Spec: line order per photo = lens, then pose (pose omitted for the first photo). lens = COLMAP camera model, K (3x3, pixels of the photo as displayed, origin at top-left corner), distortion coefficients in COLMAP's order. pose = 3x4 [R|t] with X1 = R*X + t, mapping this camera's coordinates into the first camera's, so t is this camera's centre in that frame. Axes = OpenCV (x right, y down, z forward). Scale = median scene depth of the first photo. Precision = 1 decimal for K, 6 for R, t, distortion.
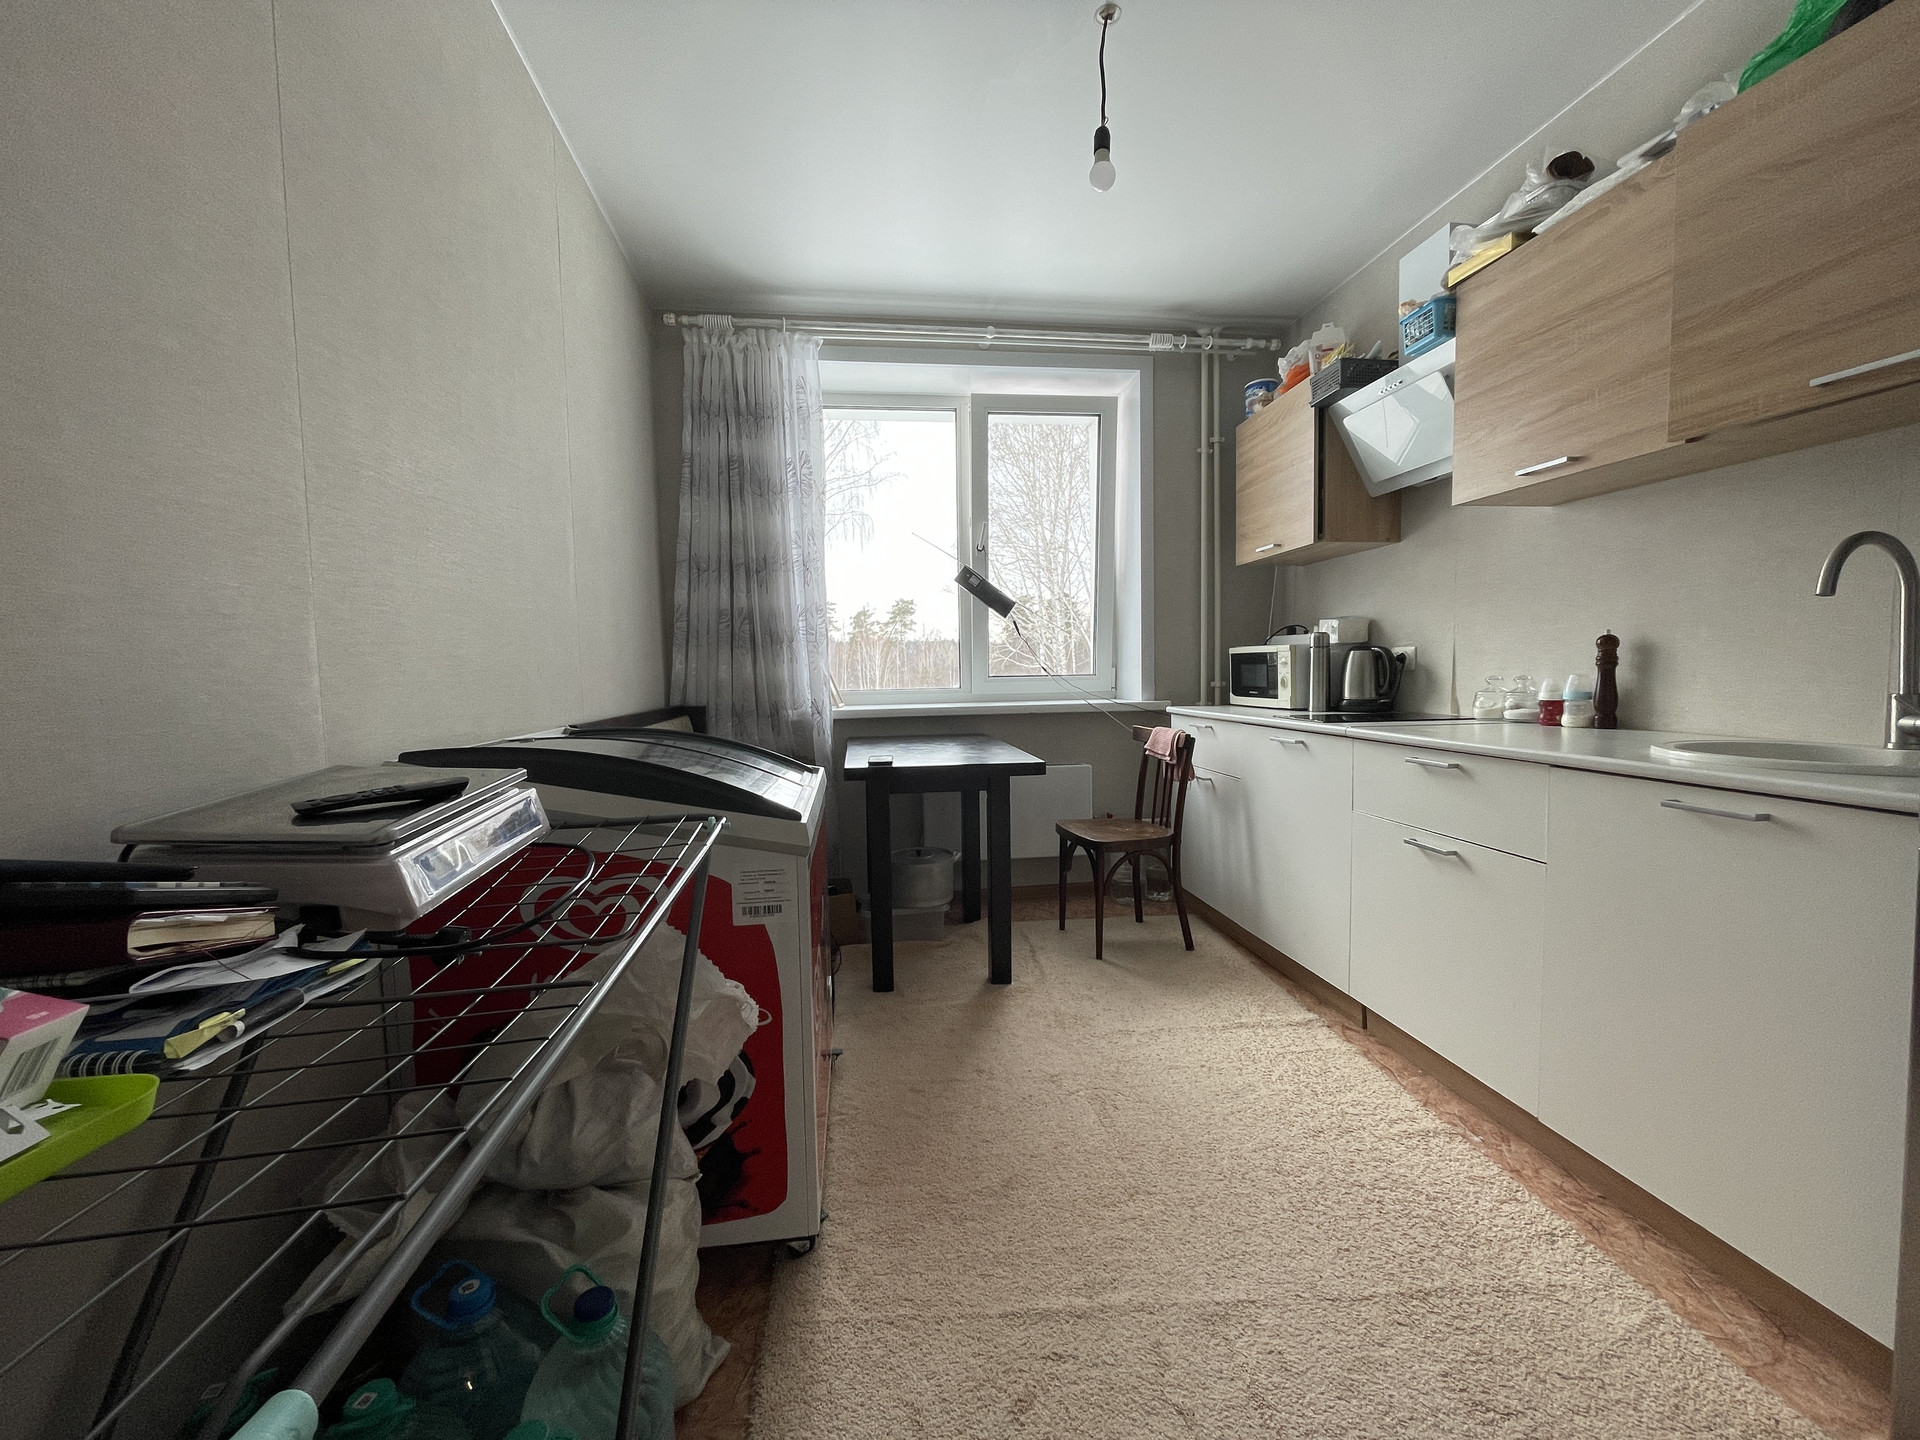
lens RADIAL K [[772.1, 0, 963.6], [0, 772.1, 717.1], [0, 0, 1]] dist [0.000466, 0.000000]
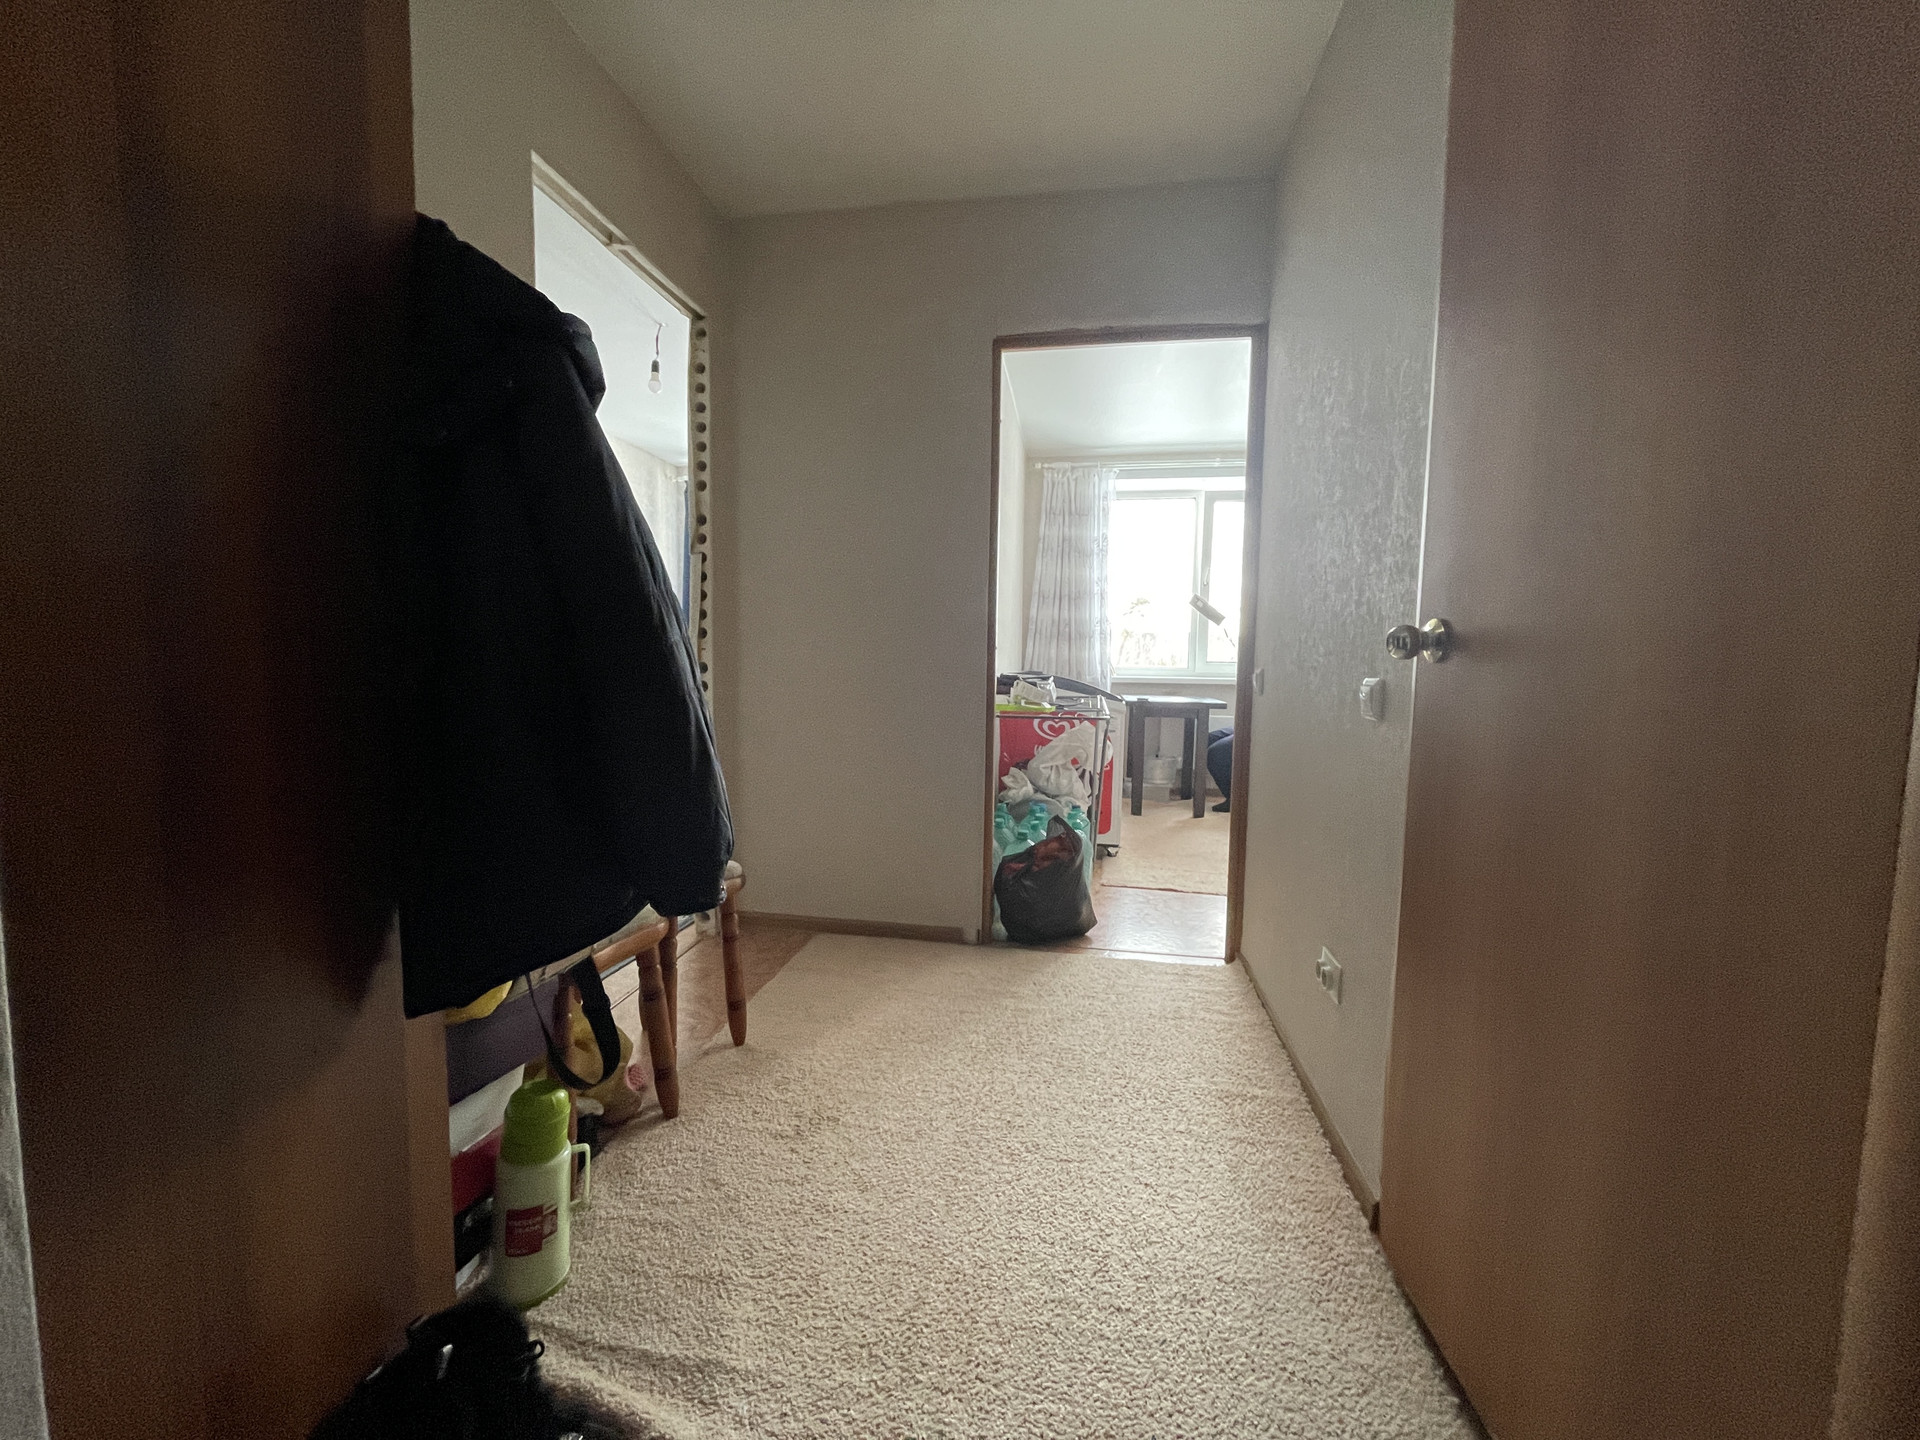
lens RADIAL K [[772.1, 0, 955.5], [0, 772.1, 726.6], [0, 0, 1]] dist [0.000466, 0.000000]
pose [[0.950827, 0.056798, -0.304469, 0.036877], [-0.048071, 0.998192, 0.036088, 0.060170], [0.305968, -0.019677, 0.951838, -0.832491]]
